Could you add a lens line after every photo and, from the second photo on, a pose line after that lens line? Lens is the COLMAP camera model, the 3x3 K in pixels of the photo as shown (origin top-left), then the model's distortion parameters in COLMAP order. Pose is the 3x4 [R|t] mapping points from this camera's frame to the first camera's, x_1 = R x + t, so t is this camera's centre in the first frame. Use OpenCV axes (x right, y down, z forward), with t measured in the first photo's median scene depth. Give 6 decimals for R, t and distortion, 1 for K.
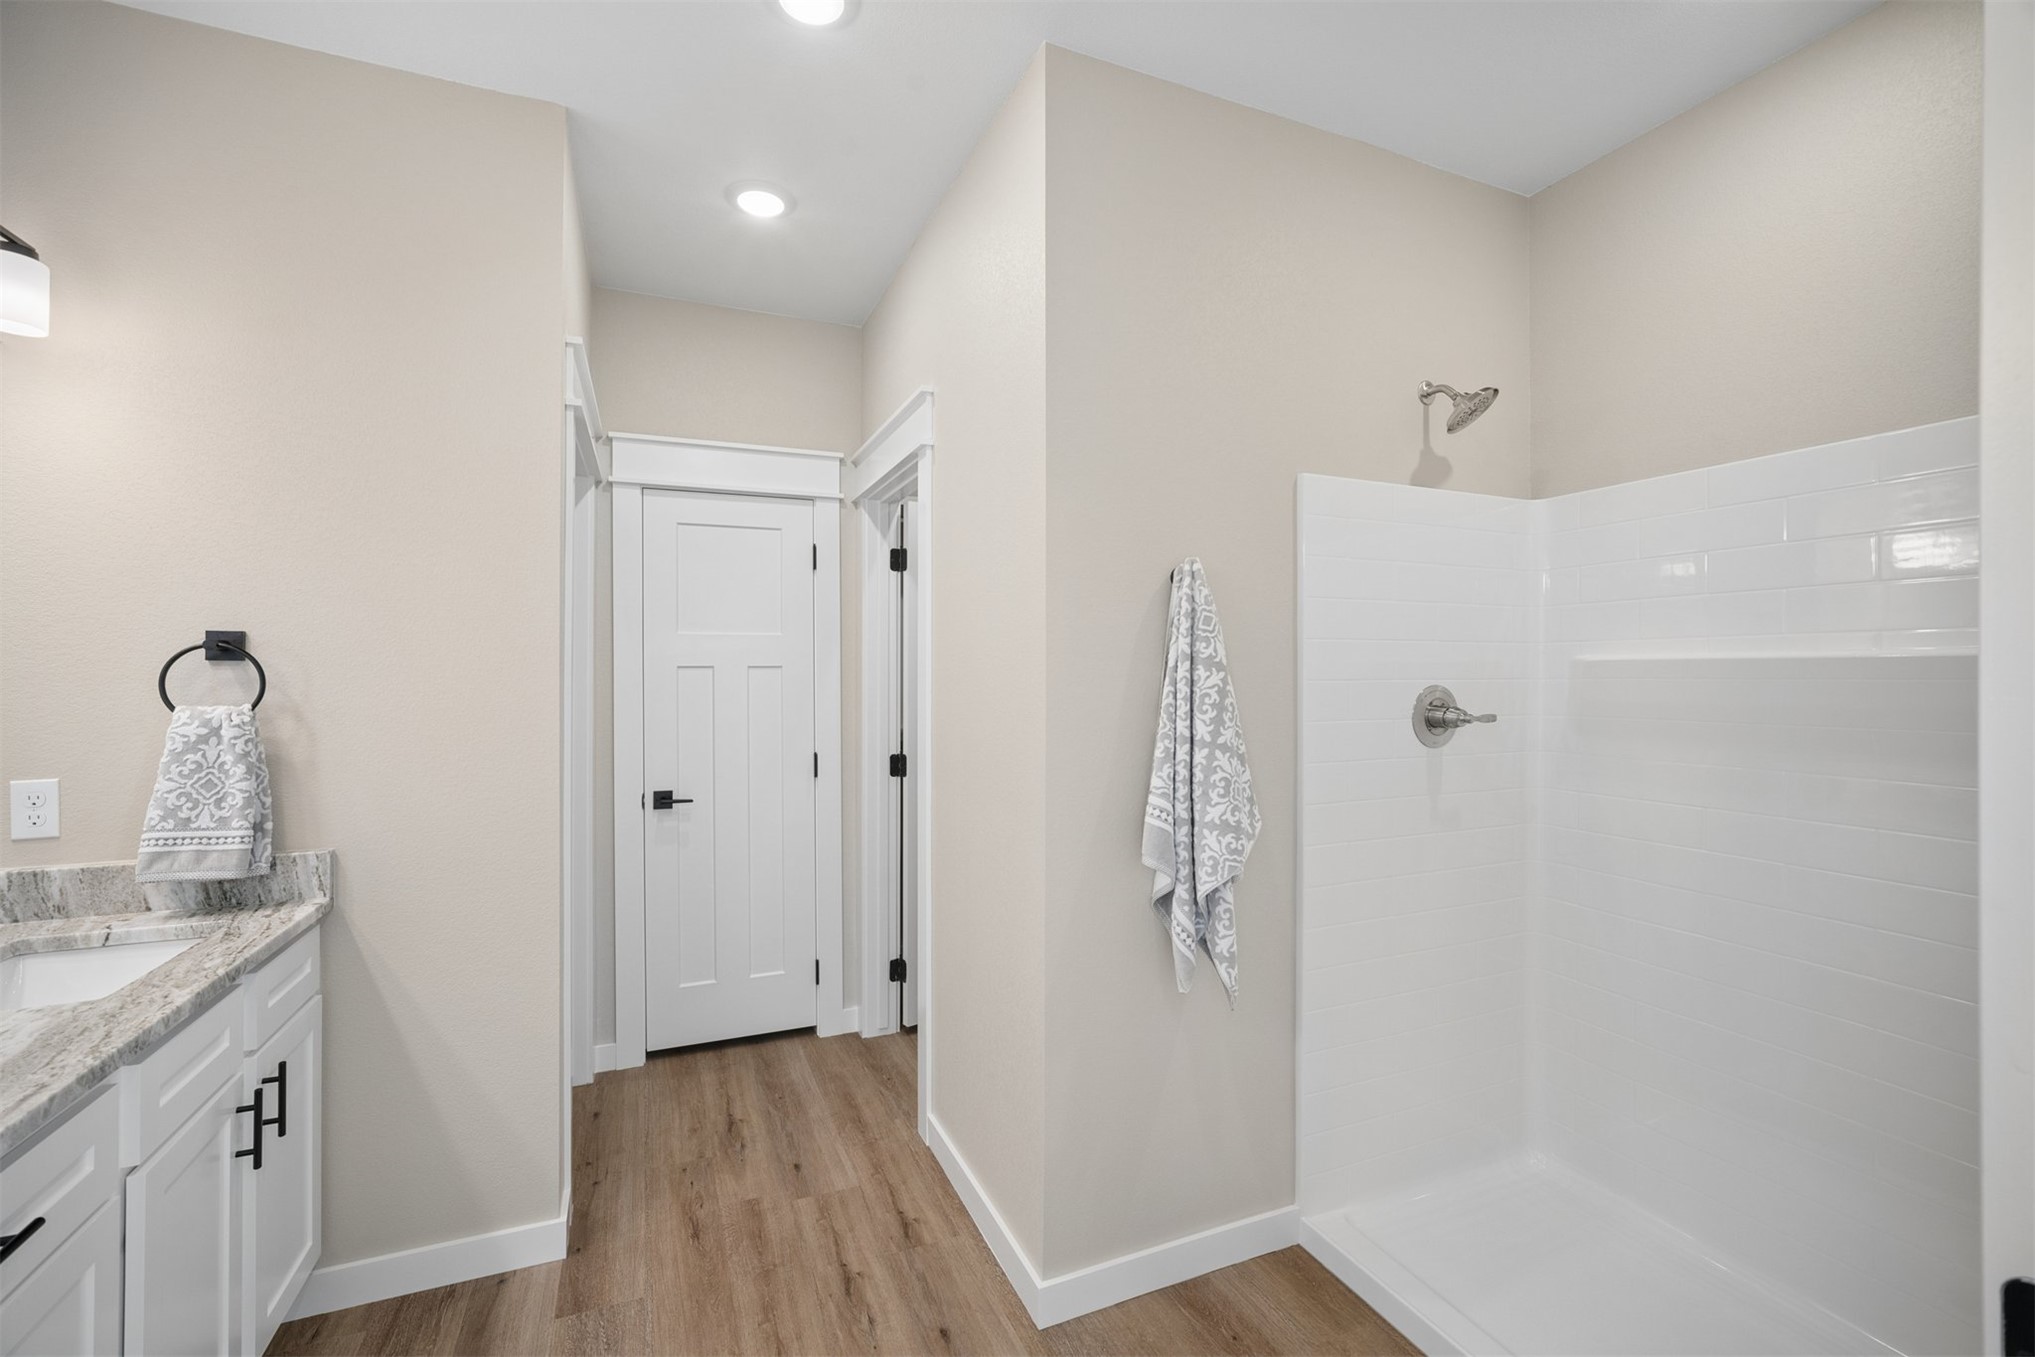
lens RADIAL K [[860.6, 0, 992.2], [0, 860.6, 667.9], [0, 0, 1]] dist [-0.021941, 0.009894]
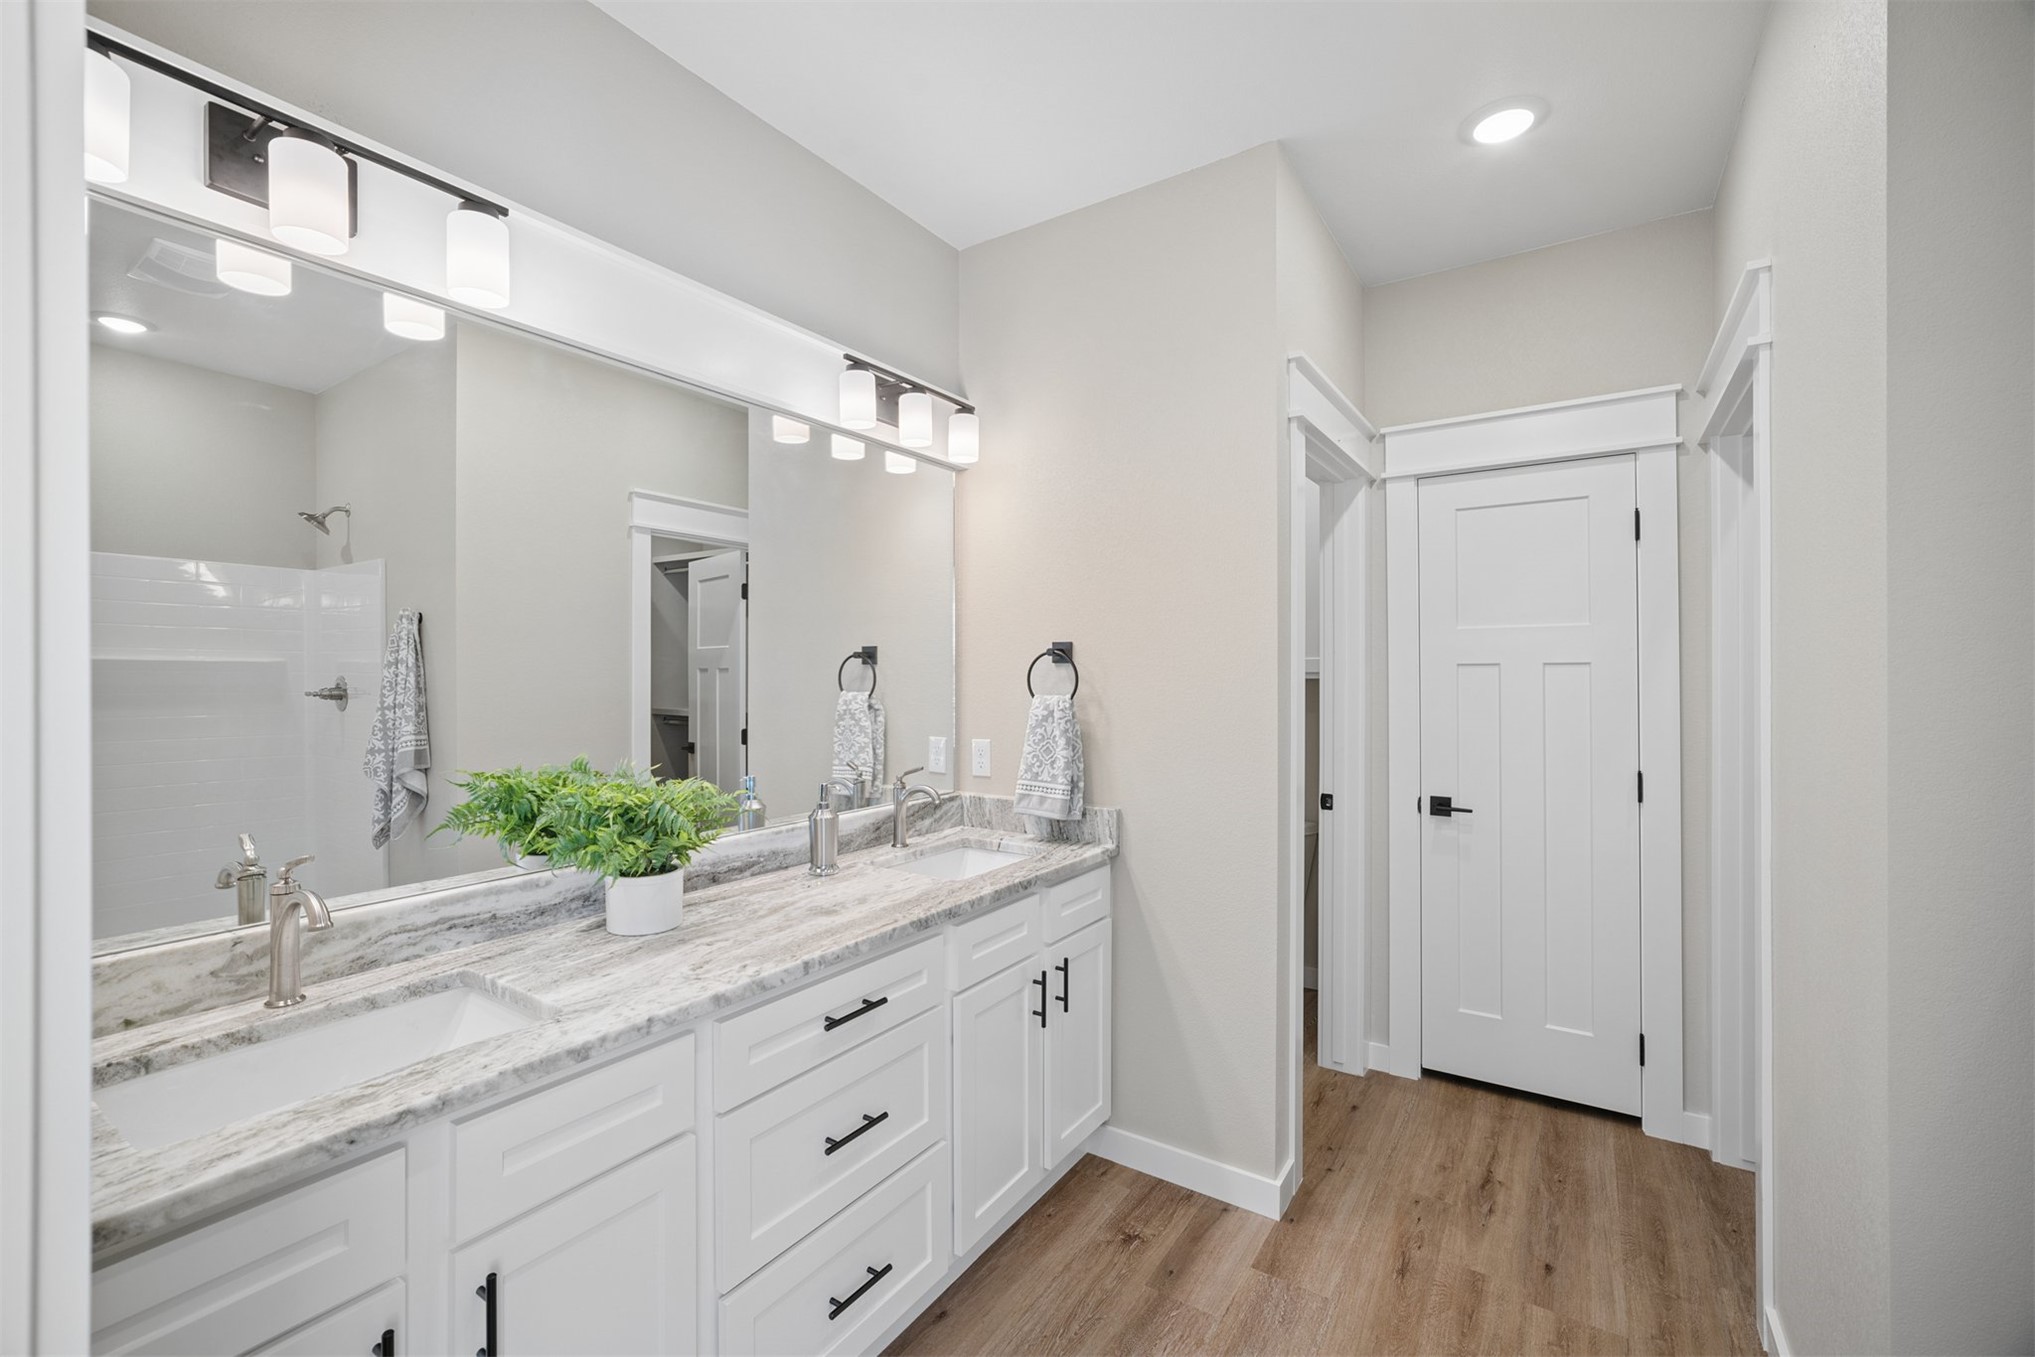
lens RADIAL K [[860.6, 0, 1024.0], [0, 860.6, 667.5], [0, 0, 1]] dist [-0.021941, 0.009894]
pose [[0.547804, -0.006238, -0.836583, 0.200990], [0.006954, 0.999972, -0.002903, 0.001591], [0.836578, -0.004227, 0.547832, 0.137532]]
